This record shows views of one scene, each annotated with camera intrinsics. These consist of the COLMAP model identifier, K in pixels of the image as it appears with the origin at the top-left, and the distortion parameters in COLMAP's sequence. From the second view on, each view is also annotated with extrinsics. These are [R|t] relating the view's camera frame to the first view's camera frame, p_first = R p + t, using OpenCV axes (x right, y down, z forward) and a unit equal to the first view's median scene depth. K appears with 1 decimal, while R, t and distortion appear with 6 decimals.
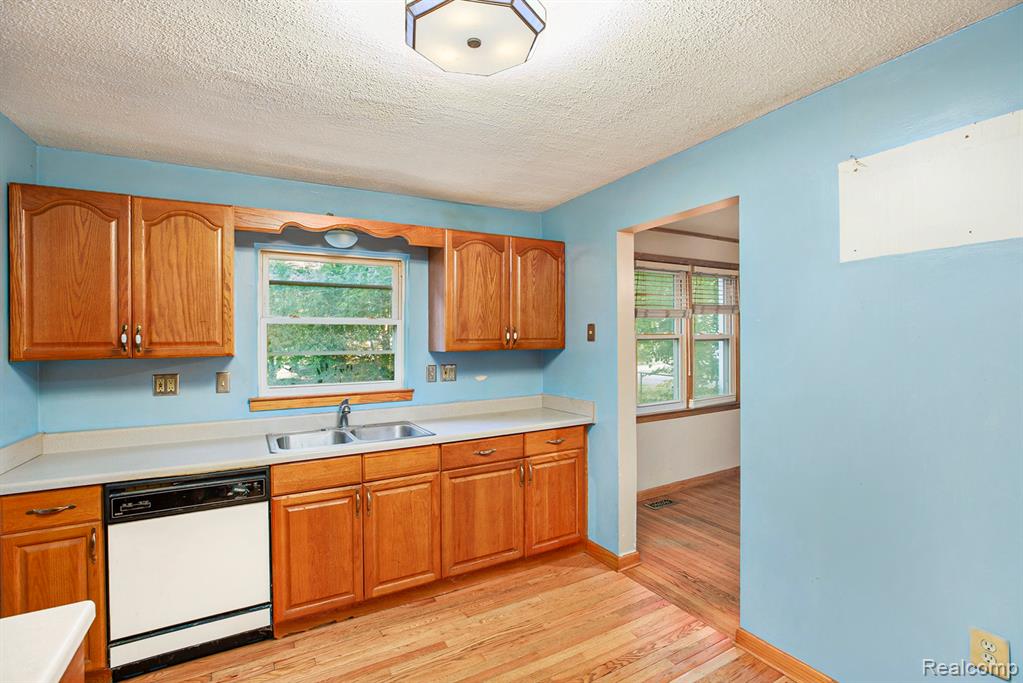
lens RADIAL K [[471.1, 0, 512.4], [0, 471.1, 324.1], [0, 0, 1]] dist [-0.021487, 0.000814]
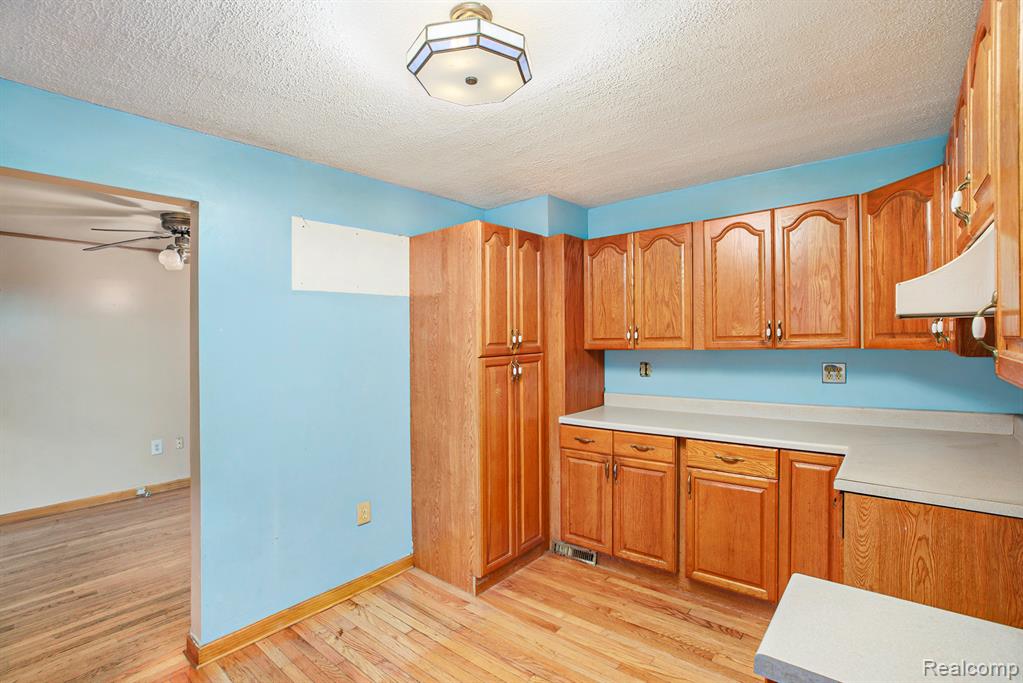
lens RADIAL K [[471.1, 0, 560.2], [0, 471.1, 341.4], [0, 0, 1]] dist [-0.021487, 0.000814]
pose [[0.404851, 0.008160, -0.914346, 1.100071], [0.041749, 0.998752, 0.027398, 0.004612], [0.913429, -0.049265, 0.404006, 0.628737]]
